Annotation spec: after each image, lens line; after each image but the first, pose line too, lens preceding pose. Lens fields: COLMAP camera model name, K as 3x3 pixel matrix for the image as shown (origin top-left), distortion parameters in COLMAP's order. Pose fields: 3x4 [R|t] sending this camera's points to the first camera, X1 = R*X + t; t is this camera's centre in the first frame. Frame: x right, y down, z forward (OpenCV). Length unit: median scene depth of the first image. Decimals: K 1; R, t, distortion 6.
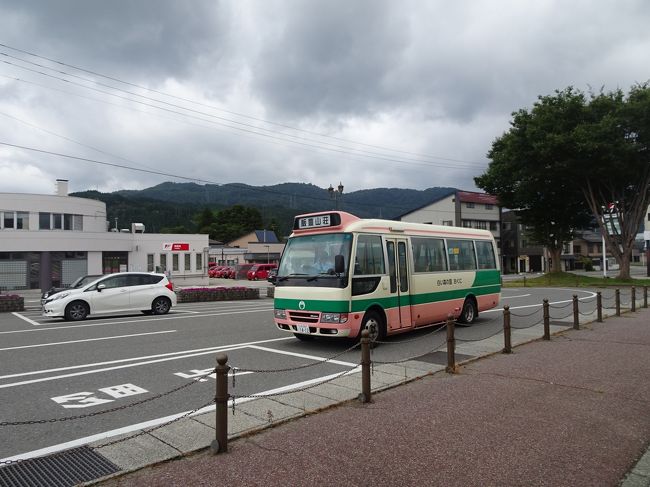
lens RADIAL K [[466.9, 0, 326.8], [0, 466.9, 245.6], [0, 0, 1]] dist [0.001392, 0.001788]
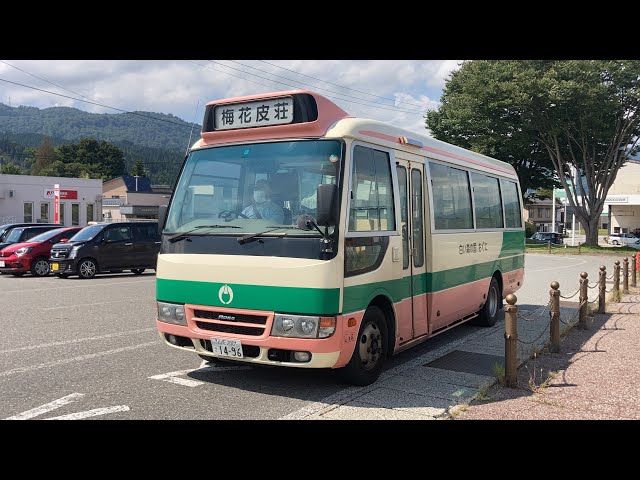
lens RADIAL K [[596.5, 0, 306.1], [0, 596.5, 221.3], [0, 0, 1]] dist [0.044126, 0.000000]
pose [[0.981347, 0.023363, 0.190821, -0.086645], [-0.030644, 0.998907, 0.035299, 0.032002], [-0.189787, -0.040488, 0.980990, 0.412021]]
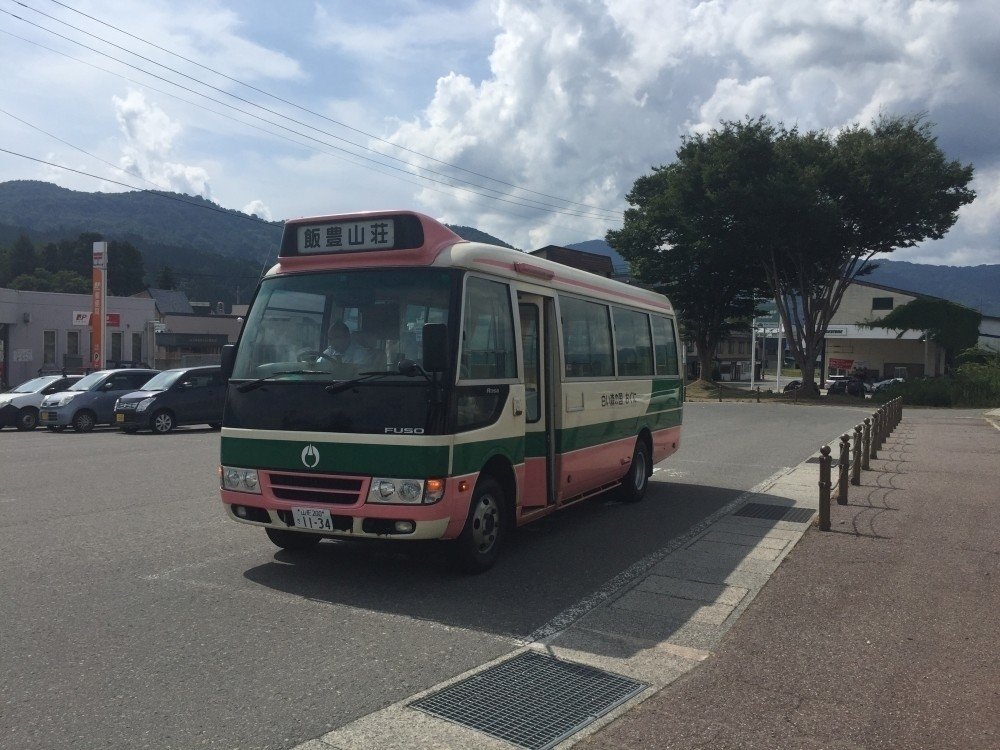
lens RADIAL K [[869.1, 0, 507.8], [0, 869.1, 377.2], [0, 0, 1]] dist [0.011791, -0.017336]
pose [[0.951293, 0.023776, 0.307369, -0.115842], [-0.040712, 0.997978, 0.048806, 0.023154], [-0.305587, -0.058943, 0.950338, 0.289026]]
